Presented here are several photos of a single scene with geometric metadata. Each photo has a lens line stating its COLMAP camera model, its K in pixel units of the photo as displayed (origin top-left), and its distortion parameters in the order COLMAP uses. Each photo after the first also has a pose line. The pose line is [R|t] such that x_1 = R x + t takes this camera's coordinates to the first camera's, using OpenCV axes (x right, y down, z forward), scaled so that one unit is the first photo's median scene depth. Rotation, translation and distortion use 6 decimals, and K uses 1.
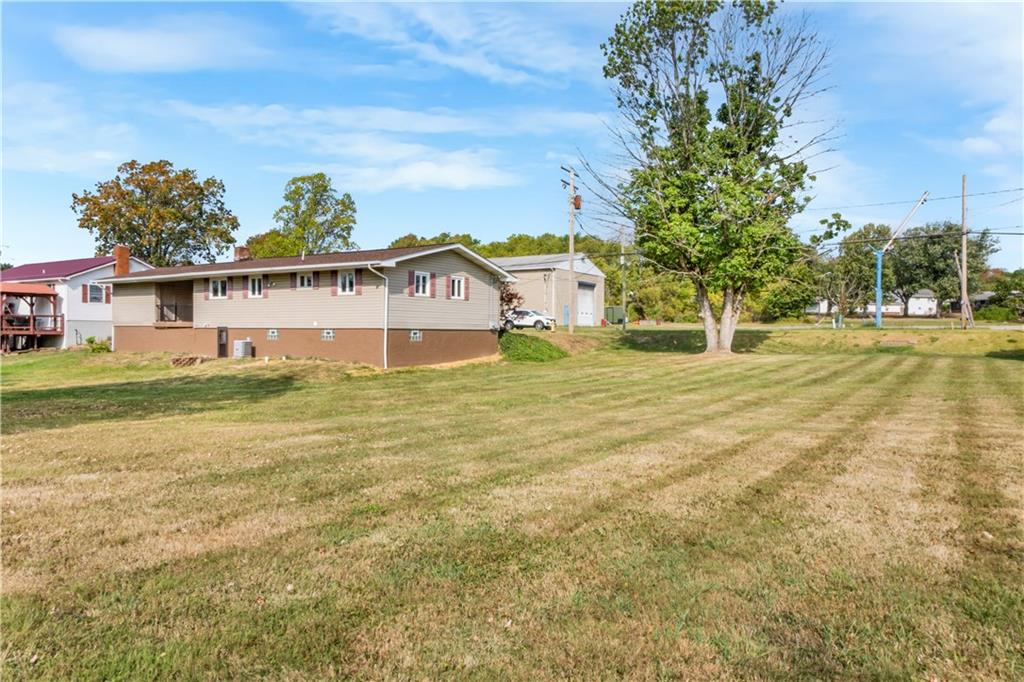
lens RADIAL K [[714.2, 0, 512.0], [0, 714.2, 341.0], [0, 0, 1]] dist [0.023516, 0.000311]
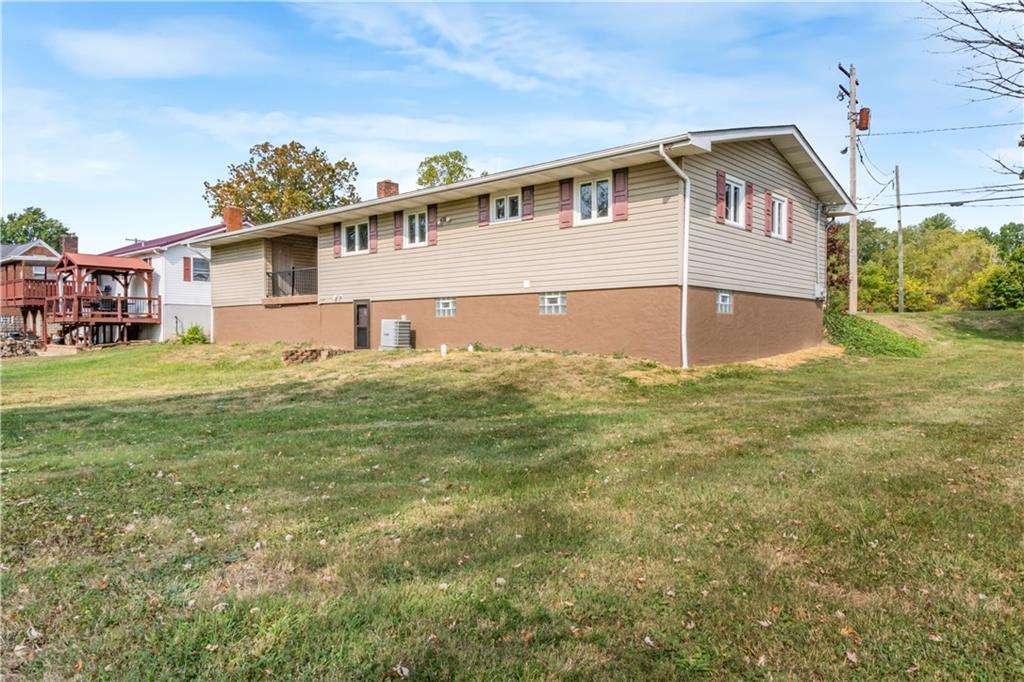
lens RADIAL K [[714.2, 0, 512.0], [0, 714.2, 341.0], [0, 0, 1]] dist [0.023516, 0.000311]
pose [[0.986195, -0.004524, -0.165527, -0.174393], [0.004197, 0.999988, -0.002326, 0.017334], [0.165535, 0.001599, 0.986203, 0.414608]]
